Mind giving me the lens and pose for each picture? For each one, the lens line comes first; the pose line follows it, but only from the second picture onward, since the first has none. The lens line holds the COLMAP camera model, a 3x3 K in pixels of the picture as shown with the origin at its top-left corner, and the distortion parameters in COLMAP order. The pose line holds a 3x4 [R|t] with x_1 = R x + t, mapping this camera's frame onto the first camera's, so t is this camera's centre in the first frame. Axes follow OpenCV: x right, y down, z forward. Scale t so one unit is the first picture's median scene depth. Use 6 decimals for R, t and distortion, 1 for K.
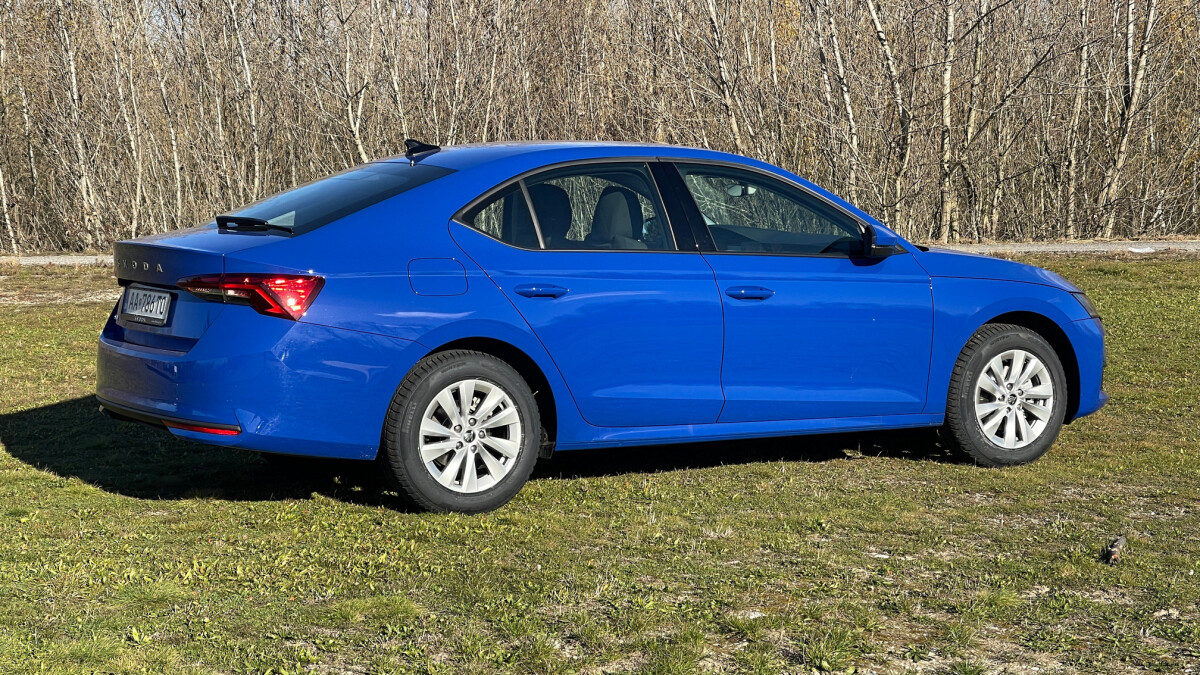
lens RADIAL K [[2198.5, 0, 596.8], [0, 2198.5, 332.0], [0, 0, 1]] dist [0.210662, 0.000000]
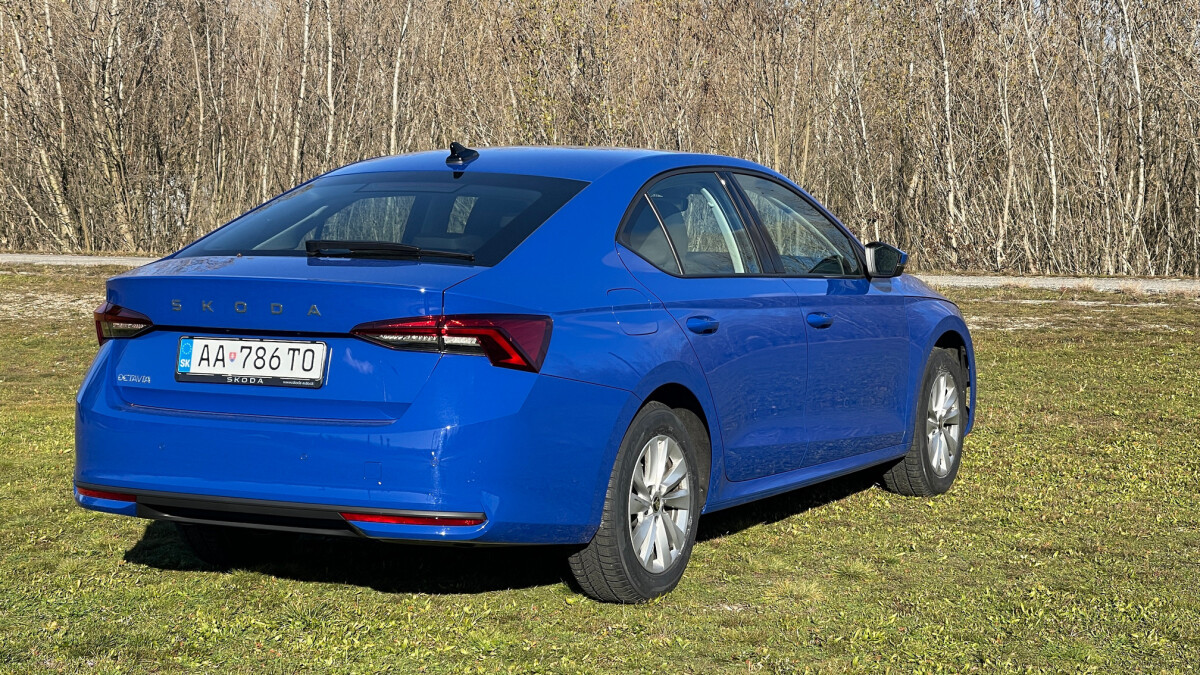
lens RADIAL K [[2198.5, 0, 608.5], [0, 2198.5, 345.3], [0, 0, 1]] dist [0.210662, 0.000000]
pose [[0.842649, -0.036826, 0.537202, -0.507293], [0.040014, 0.999183, 0.005730, -0.016908], [-0.536974, 0.016667, 0.843434, 0.310909]]
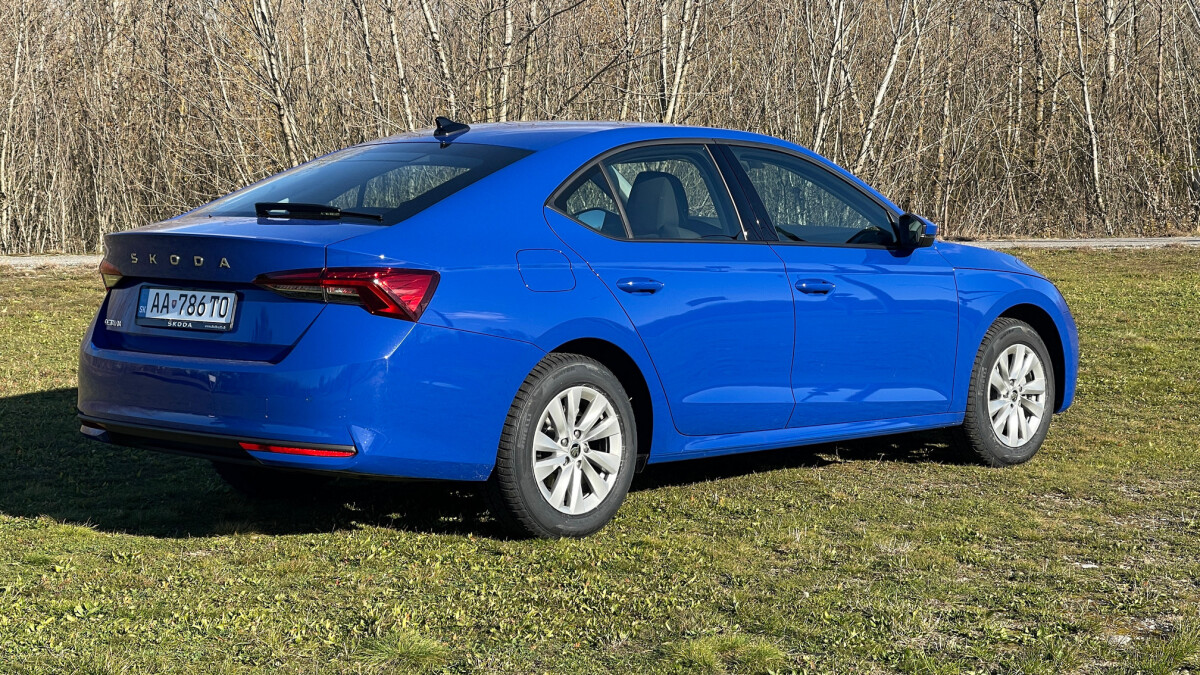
lens RADIAL K [[2198.5, 0, 601.5], [0, 2198.5, 334.0], [0, 0, 1]] dist [0.210662, 0.000000]
pose [[0.956996, -0.016722, 0.289620, -0.299565], [0.017986, 0.999837, -0.001703, 0.002292], [-0.289544, 0.006839, 0.957140, 0.149814]]
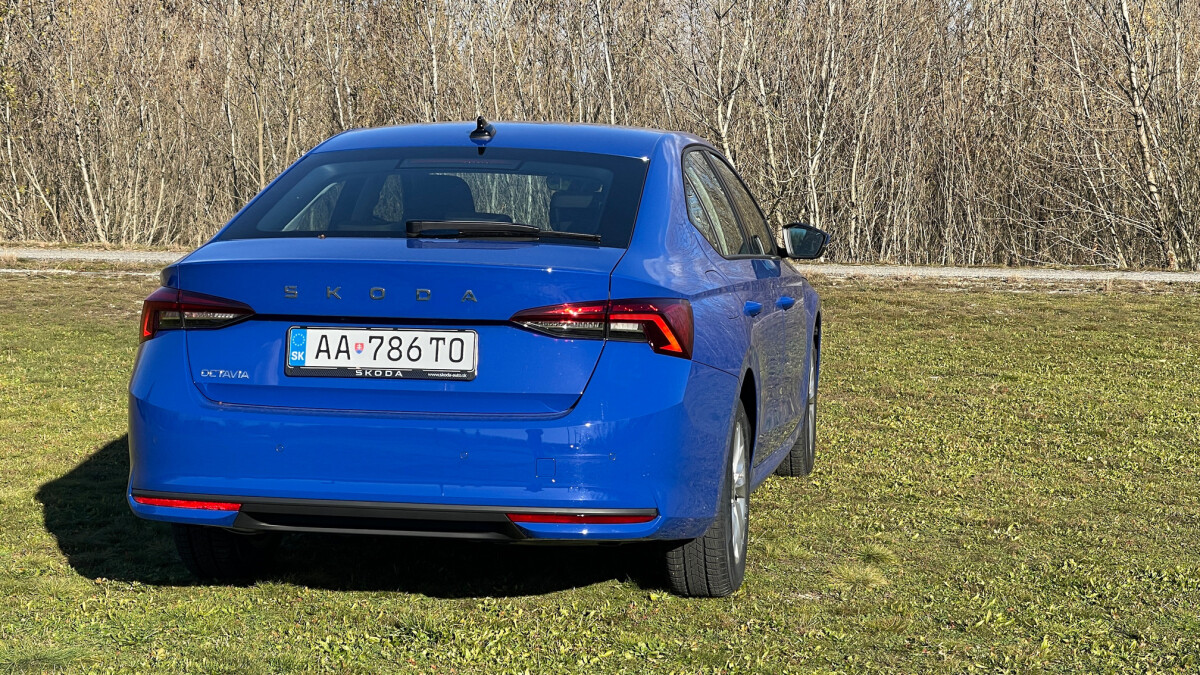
lens RADIAL K [[2198.5, 0, 601.9], [0, 2198.5, 337.4], [0, 0, 1]] dist [0.210662, 0.000000]
pose [[0.648162, -0.051090, 0.759787, -0.683468], [0.050526, 0.998434, 0.024034, -0.029816], [-0.759824, 0.022811, 0.649728, 0.512767]]
